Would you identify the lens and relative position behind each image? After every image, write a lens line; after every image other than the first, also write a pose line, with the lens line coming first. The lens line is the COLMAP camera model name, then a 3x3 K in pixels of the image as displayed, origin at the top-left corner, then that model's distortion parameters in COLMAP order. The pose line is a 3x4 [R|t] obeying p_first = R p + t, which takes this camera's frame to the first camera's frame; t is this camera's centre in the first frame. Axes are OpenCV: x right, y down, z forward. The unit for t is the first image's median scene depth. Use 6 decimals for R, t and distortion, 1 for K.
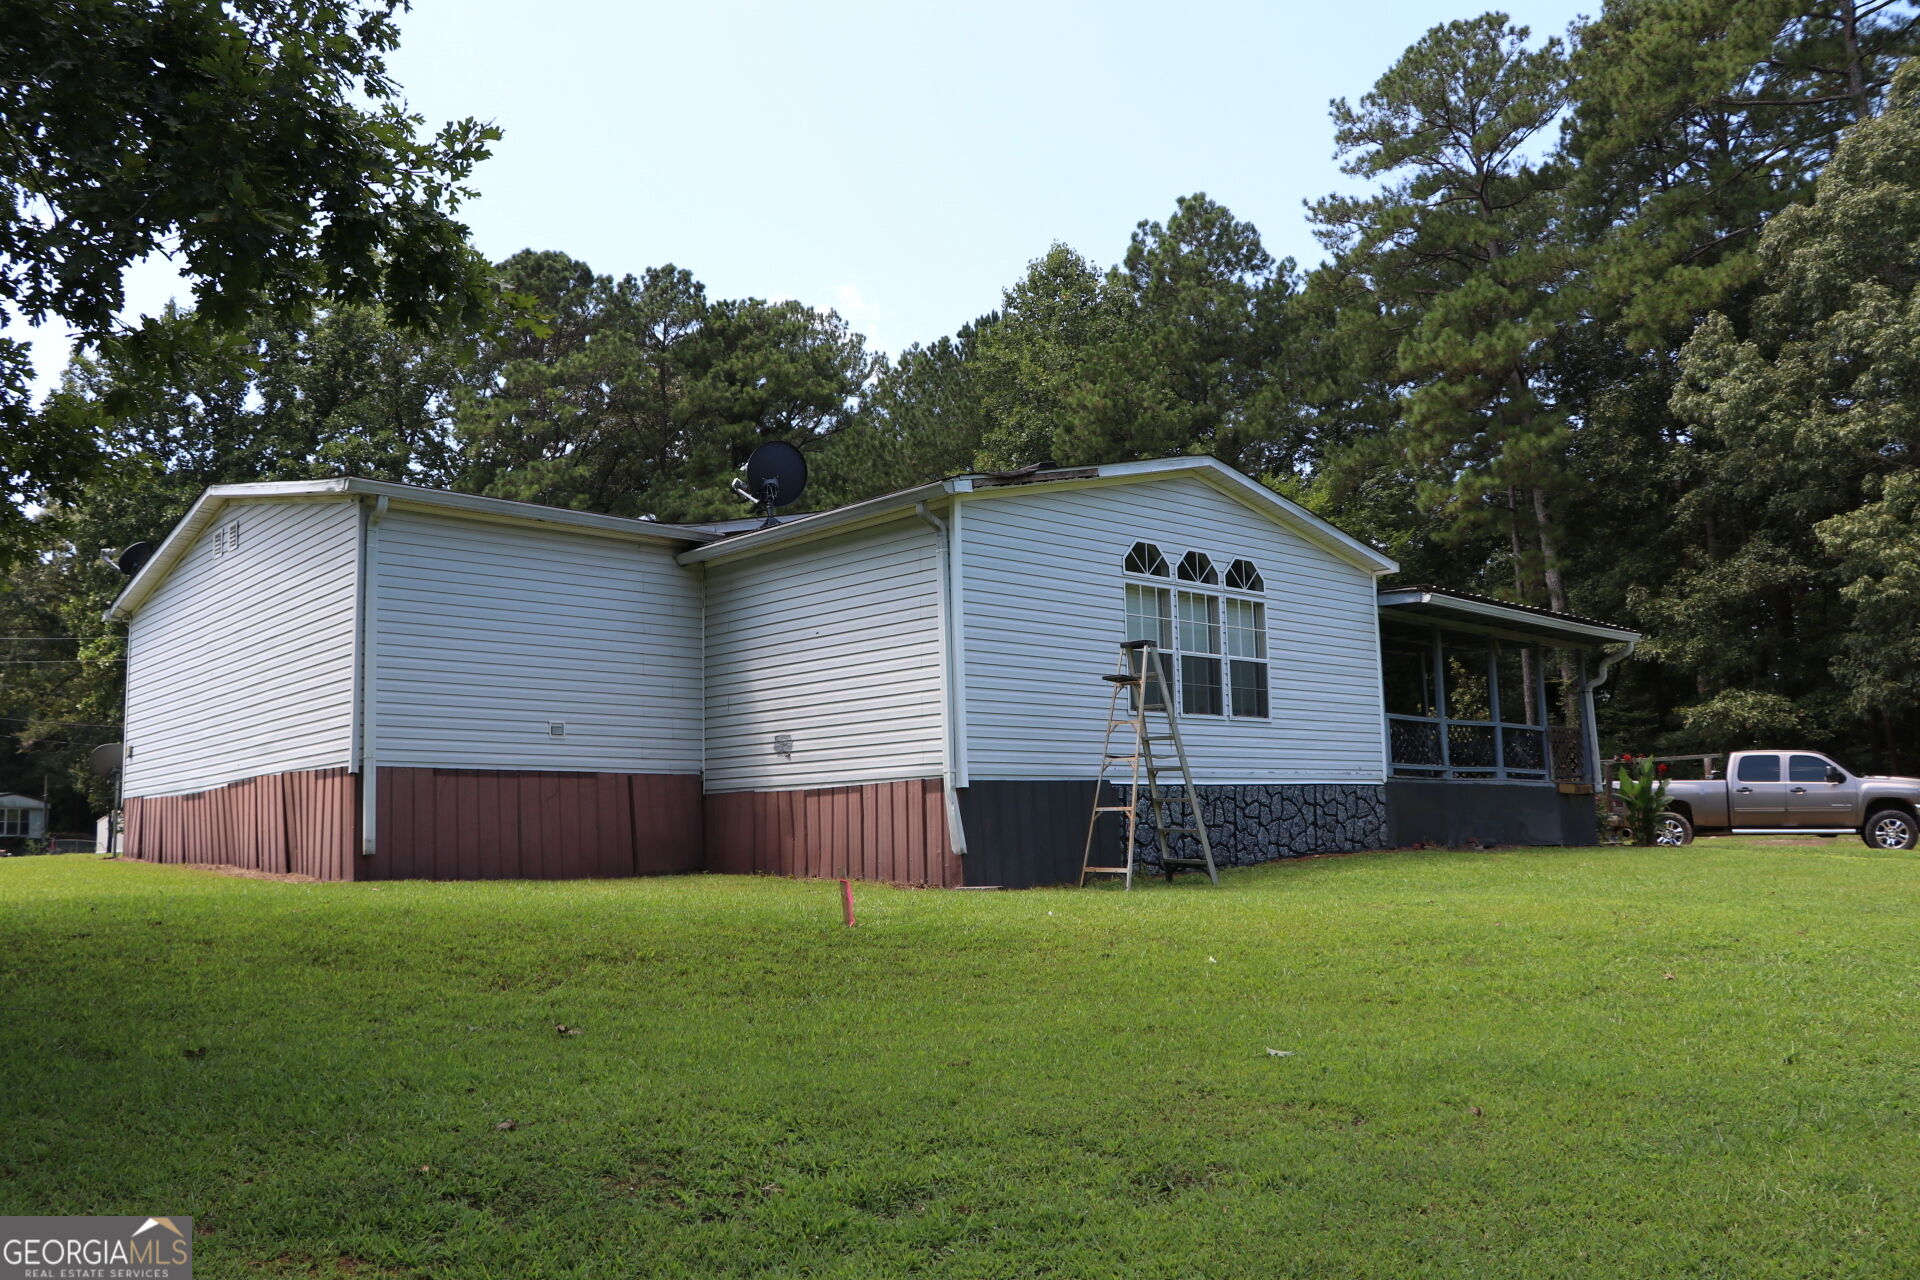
lens RADIAL K [[1575.9, 0, 961.0], [0, 1575.9, 650.0], [0, 0, 1]] dist [-0.186586, 0.154882]
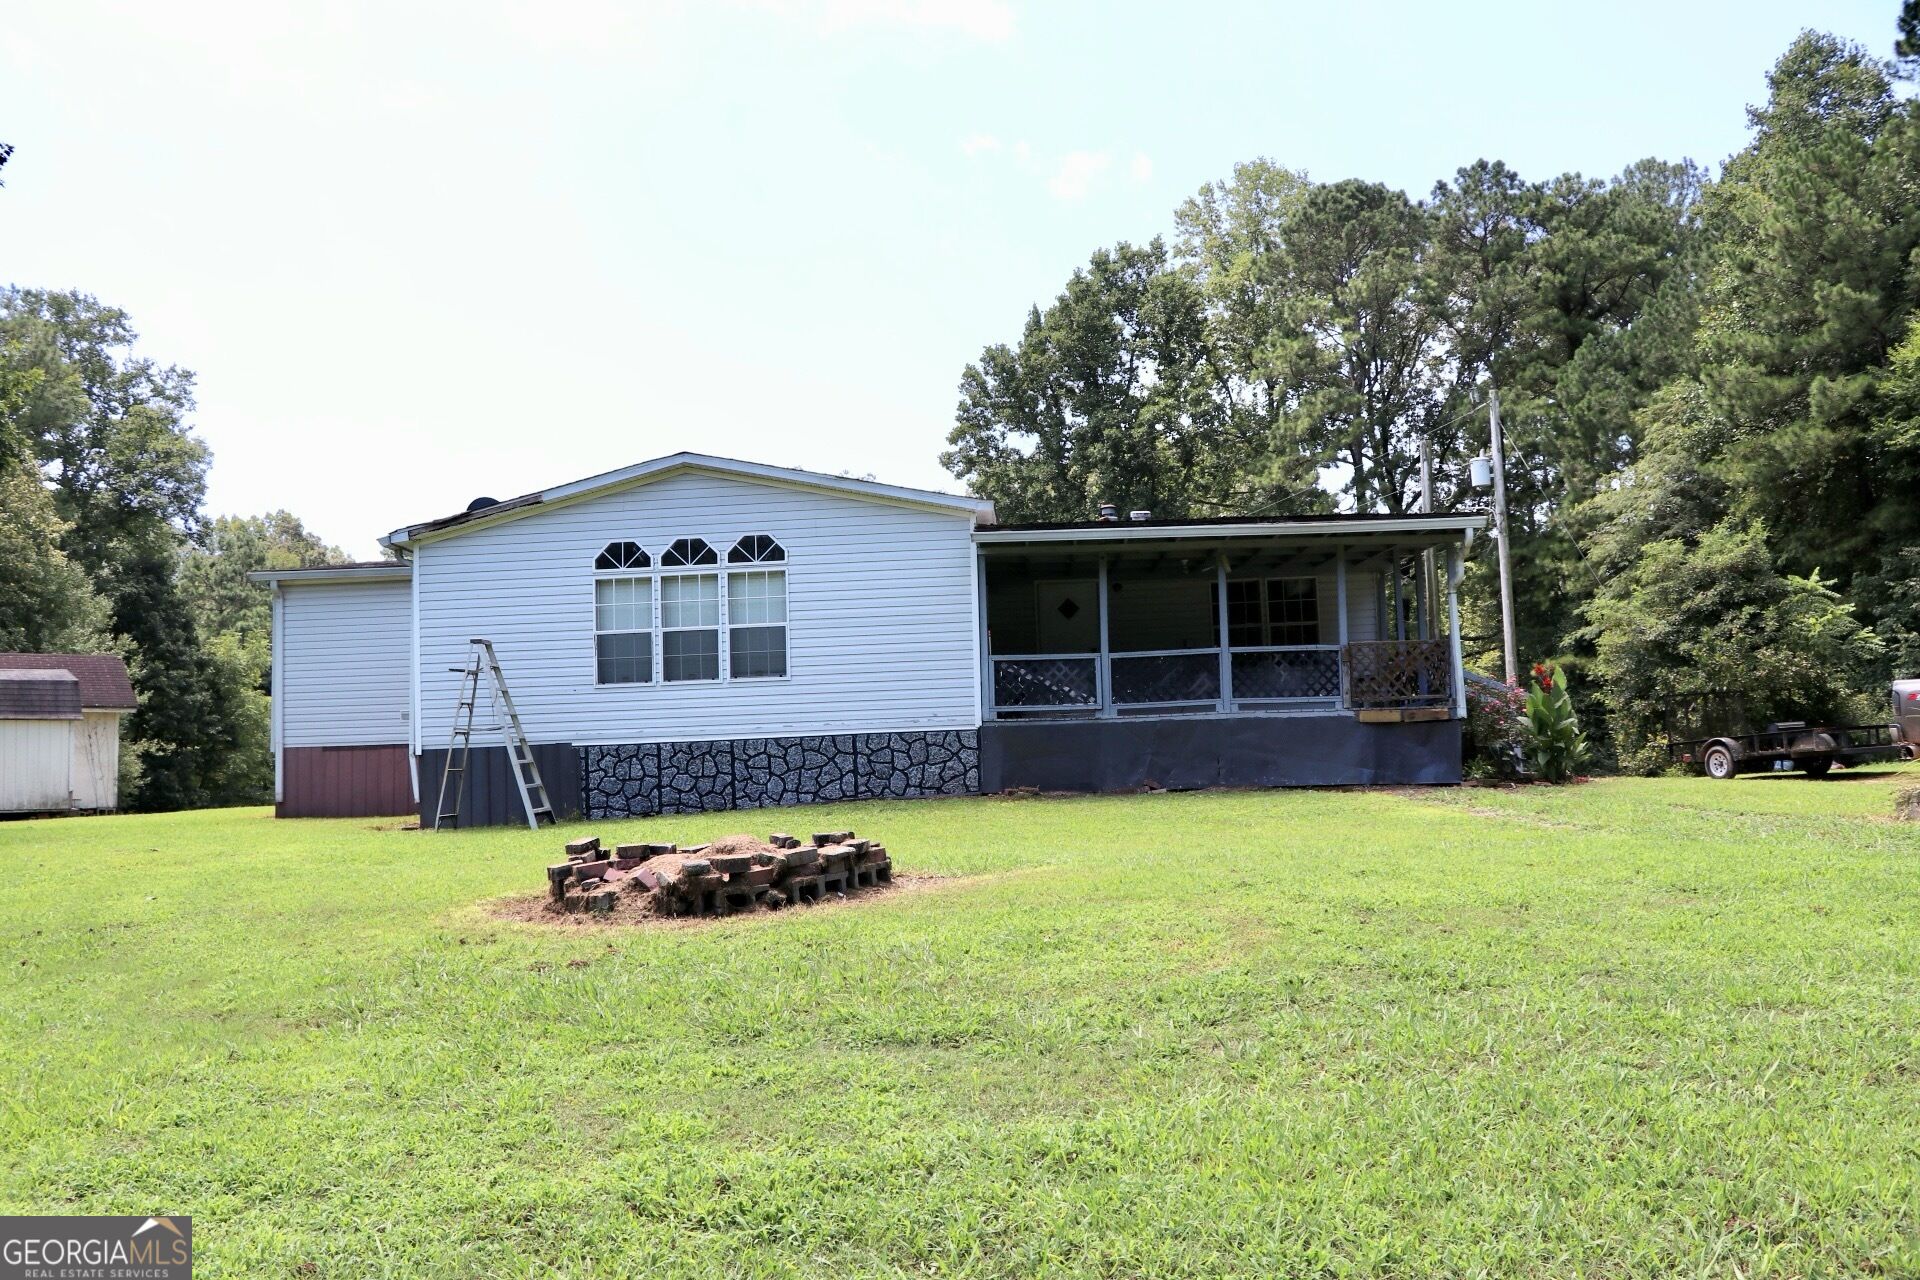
lens RADIAL K [[1575.9, 0, 961.8], [0, 1575.9, 656.2], [0, 0, 1]] dist [-0.186586, 0.154882]
pose [[0.705700, -0.061319, -0.705852, 1.073845], [0.108068, 0.993907, 0.021702, 0.019220], [0.700220, -0.091595, 0.708027, 0.315204]]
